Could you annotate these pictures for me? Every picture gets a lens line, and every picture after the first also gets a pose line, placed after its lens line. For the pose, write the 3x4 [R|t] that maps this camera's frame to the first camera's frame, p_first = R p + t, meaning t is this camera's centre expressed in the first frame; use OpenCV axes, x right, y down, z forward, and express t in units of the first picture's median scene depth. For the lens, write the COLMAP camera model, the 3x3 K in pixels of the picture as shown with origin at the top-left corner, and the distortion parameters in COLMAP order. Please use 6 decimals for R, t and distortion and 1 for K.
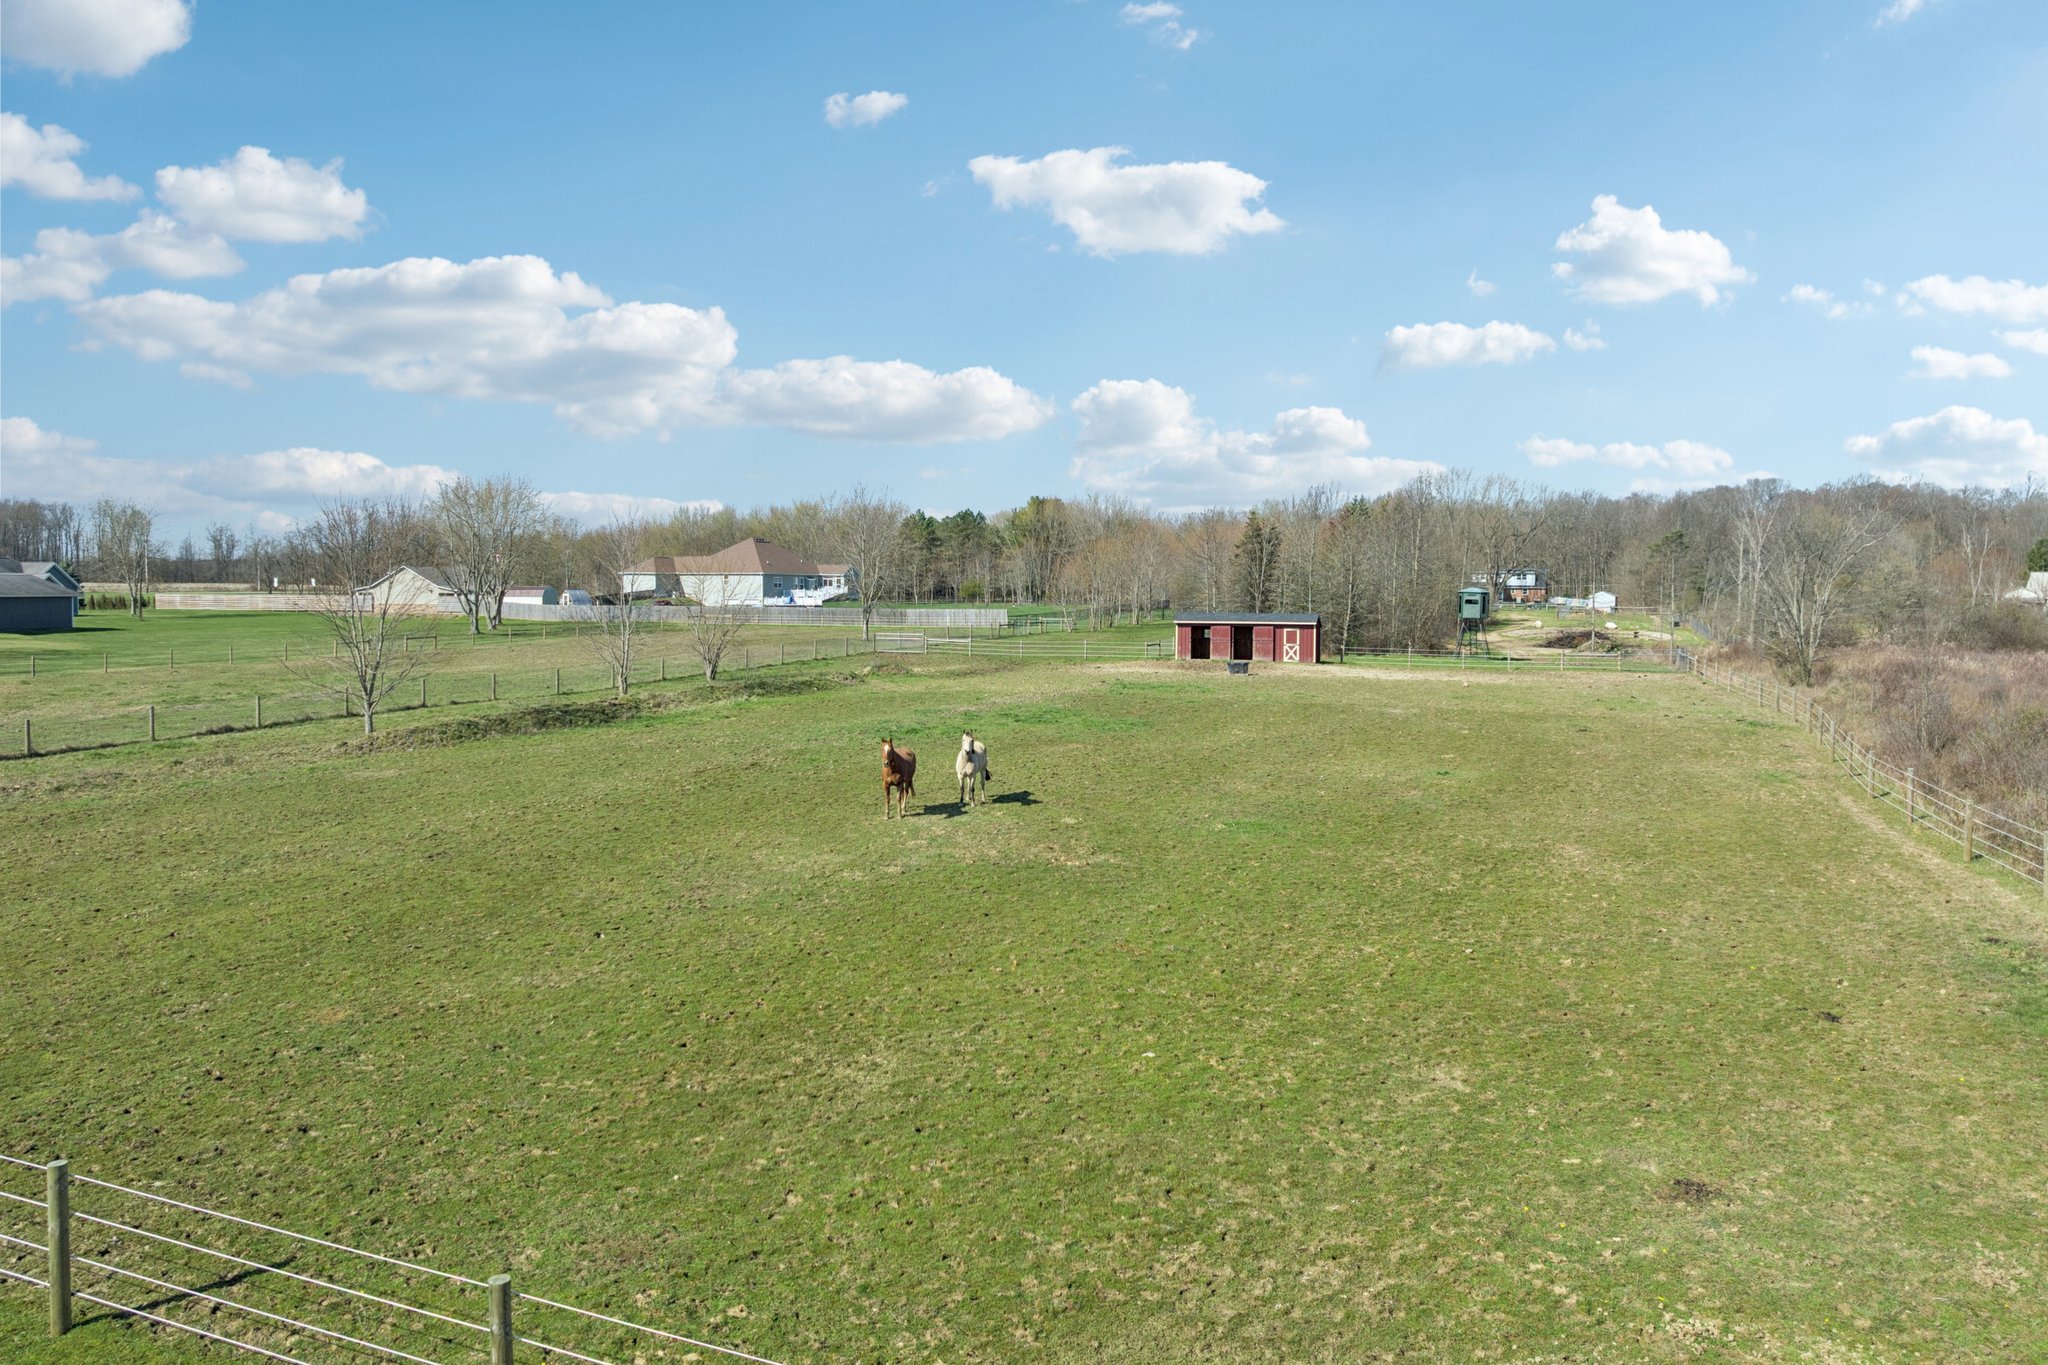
lens RADIAL K [[1476.1, 0, 1029.5], [0, 1476.1, 632.2], [0, 0, 1]] dist [-0.032088, -0.001899]
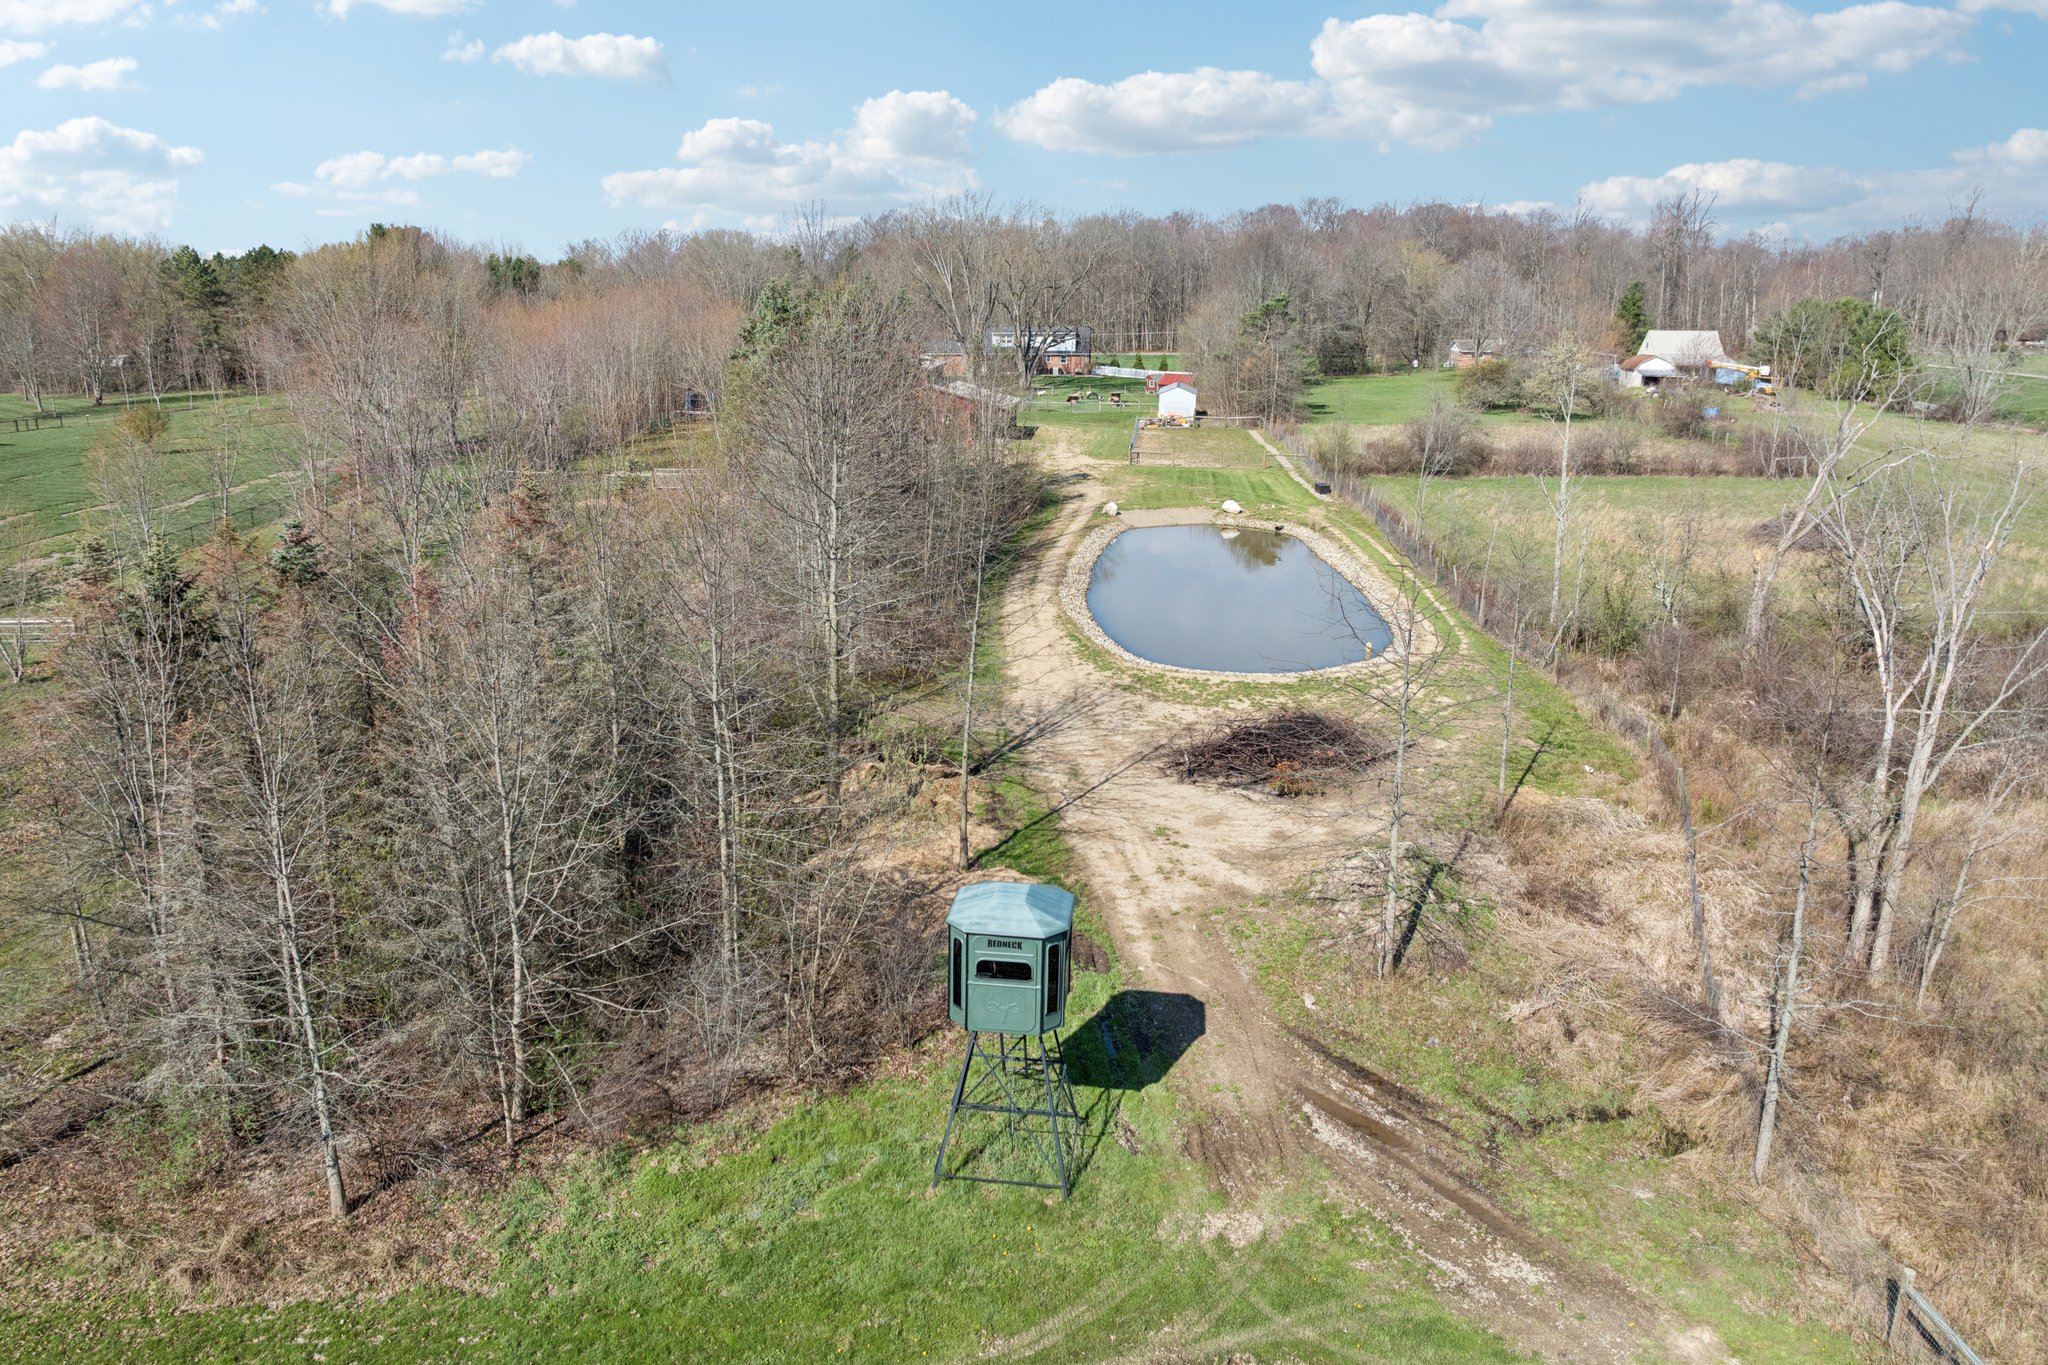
lens RADIAL K [[1440.7, 0, 1025.9], [0, 1440.7, 718.8], [0, 0, 1]] dist [-0.031246, -0.002099]
pose [[0.951541, -0.095102, 0.292446, 0.116926], [0.016559, 0.965445, 0.260079, -0.057938], [-0.307075, -0.242633, 0.920236, 0.387628]]
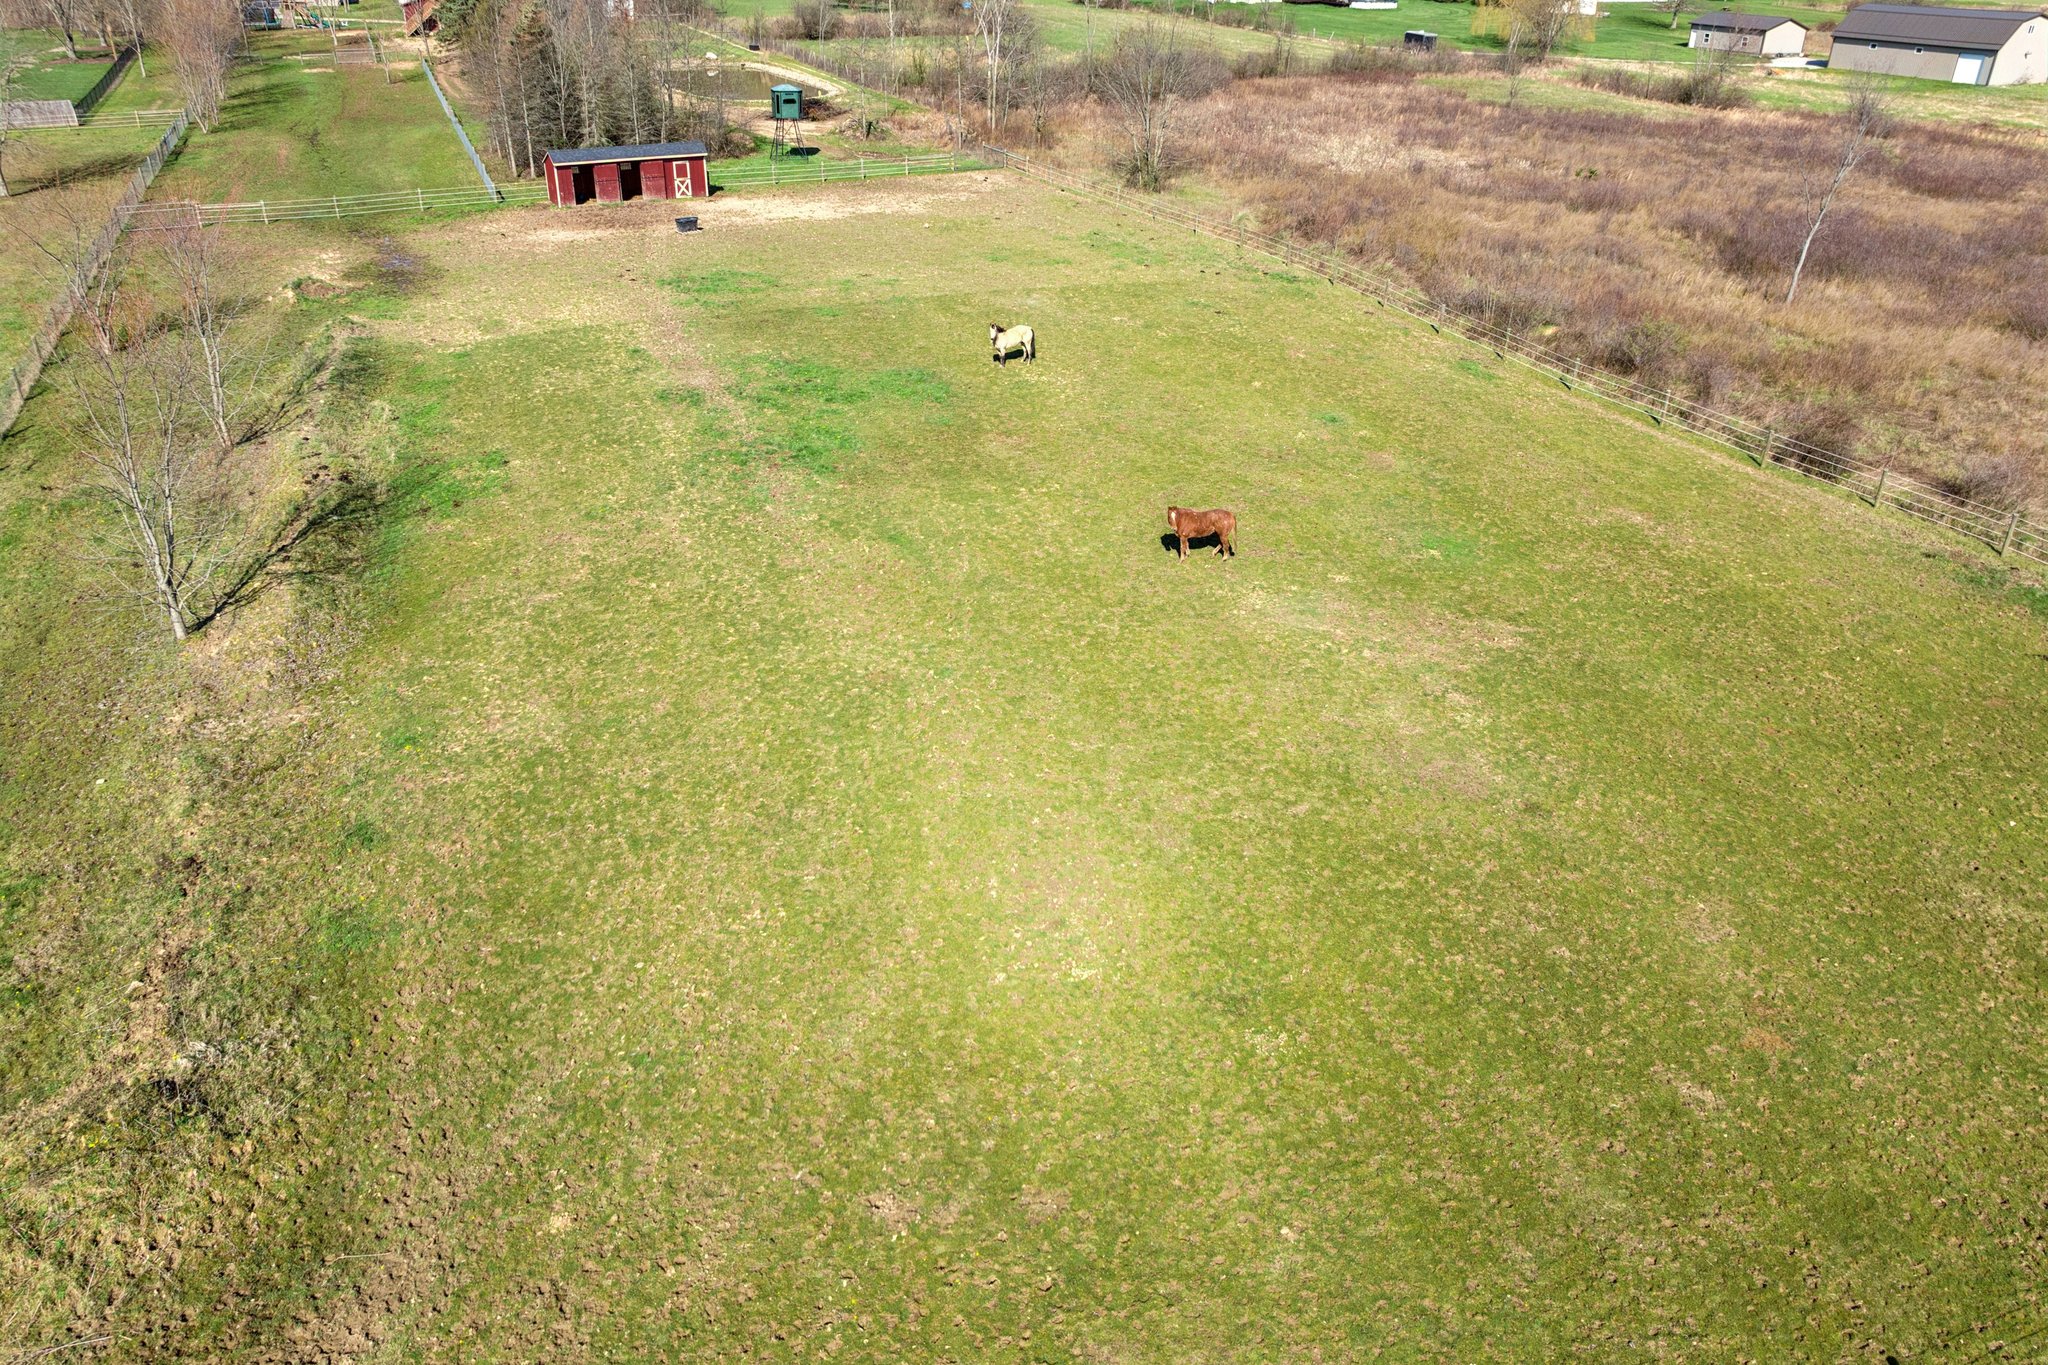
lens RADIAL K [[1476.1, 0, 1029.5], [0, 1476.1, 632.2], [0, 0, 1]] dist [-0.032088, -0.001899]
pose [[0.720084, -0.309505, 0.621036, -0.153262], [0.021226, 0.904417, 0.426121, -0.056707], [-0.693563, -0.293661, 0.657825, 0.058679]]
